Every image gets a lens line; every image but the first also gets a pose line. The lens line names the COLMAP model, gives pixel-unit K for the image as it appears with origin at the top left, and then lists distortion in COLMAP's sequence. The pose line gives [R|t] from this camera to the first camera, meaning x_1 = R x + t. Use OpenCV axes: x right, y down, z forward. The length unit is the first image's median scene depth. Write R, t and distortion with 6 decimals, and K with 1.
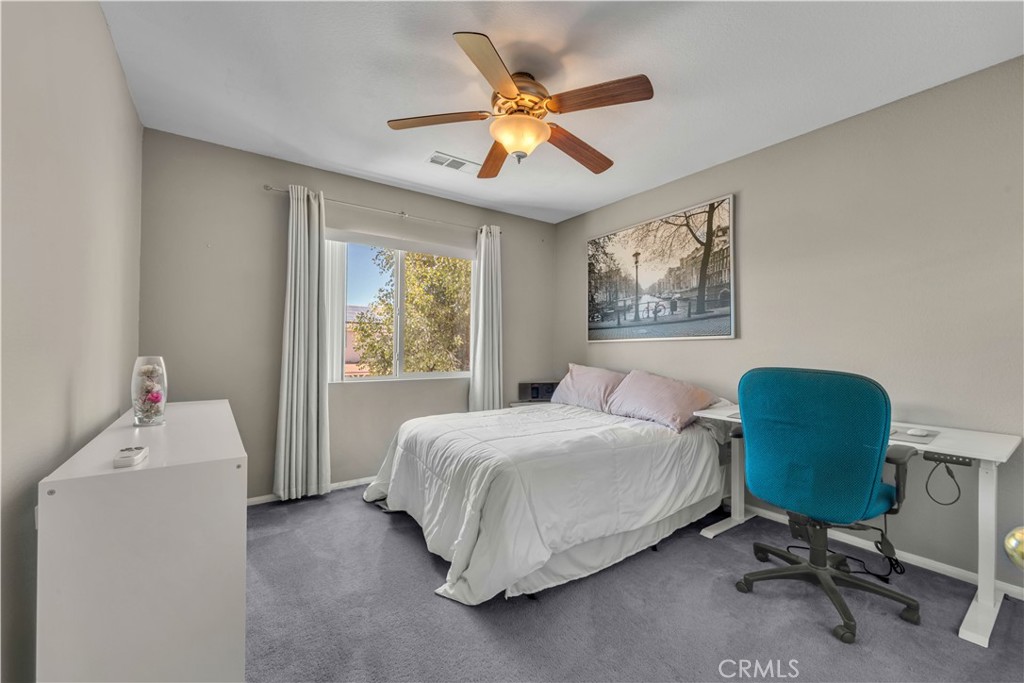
lens RADIAL K [[424.9, 0, 513.7], [0, 424.9, 342.7], [0, 0, 1]] dist [0.000904, -0.001126]
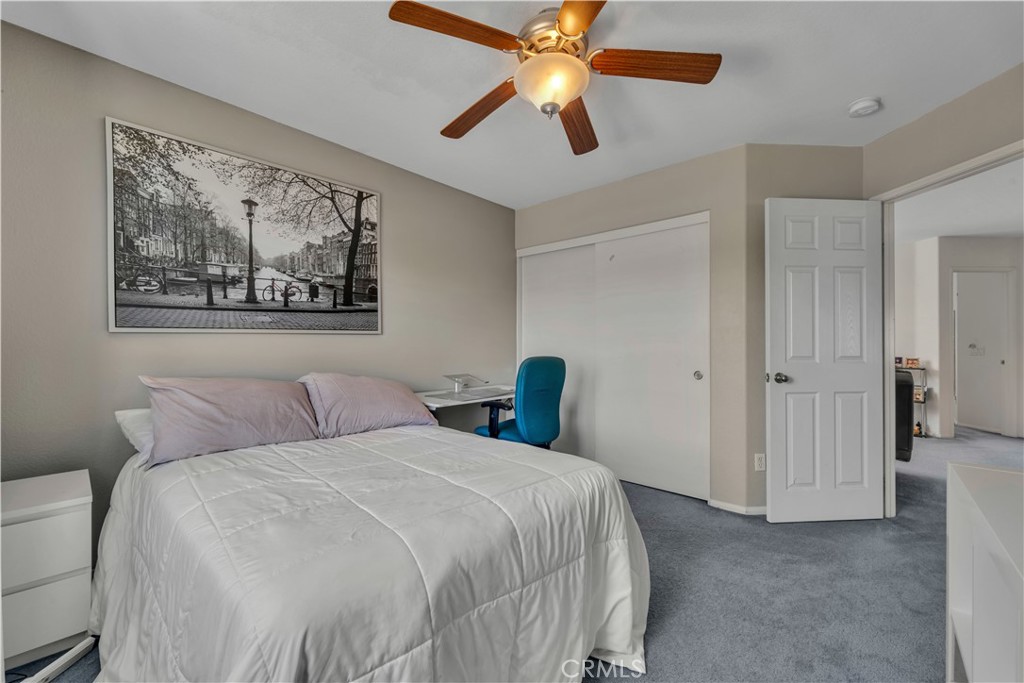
lens RADIAL K [[424.9, 0, 511.9], [0, 424.9, 344.2], [0, 0, 1]] dist [0.000904, -0.001126]
pose [[-0.243082, -0.004215, 0.969997, -0.481366], [-0.015009, 0.999887, 0.000584, 0.007989], [-0.969890, -0.014417, -0.243117, 0.800206]]
